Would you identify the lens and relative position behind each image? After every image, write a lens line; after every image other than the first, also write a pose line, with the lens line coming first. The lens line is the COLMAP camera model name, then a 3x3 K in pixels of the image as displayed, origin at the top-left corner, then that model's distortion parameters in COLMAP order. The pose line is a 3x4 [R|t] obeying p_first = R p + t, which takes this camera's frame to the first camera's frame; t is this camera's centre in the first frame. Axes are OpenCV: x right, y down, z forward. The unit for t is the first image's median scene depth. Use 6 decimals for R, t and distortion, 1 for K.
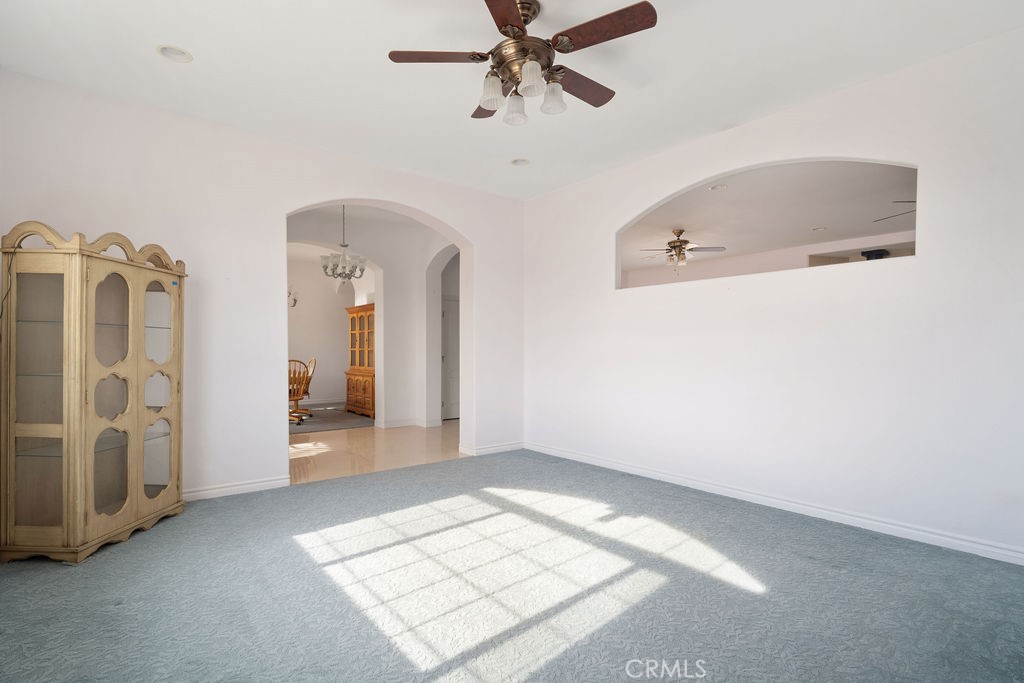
lens RADIAL K [[477.8, 0, 509.2], [0, 477.8, 343.8], [0, 0, 1]] dist [-0.005525, -0.002205]
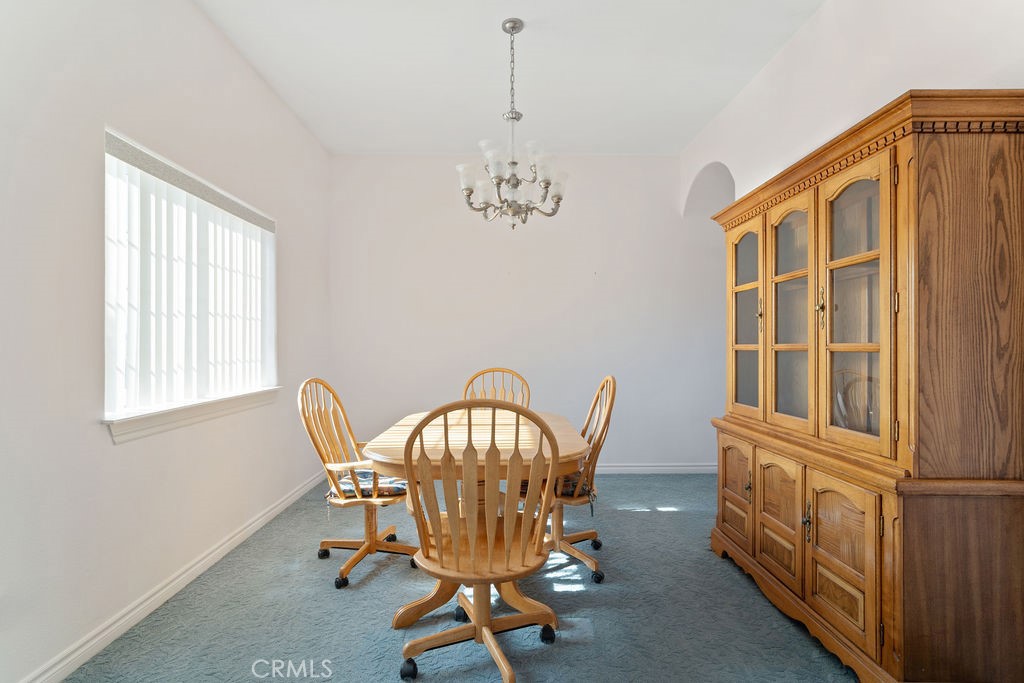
lens RADIAL K [[477.8, 0, 506.9], [0, 477.8, 345.2], [0, 0, 1]] dist [-0.005525, -0.002205]
pose [[0.772717, -0.000003, -0.634751, -0.258211], [0.003199, 0.999987, 0.003889, 0.008325], [0.634743, -0.005036, 0.772707, 0.696453]]
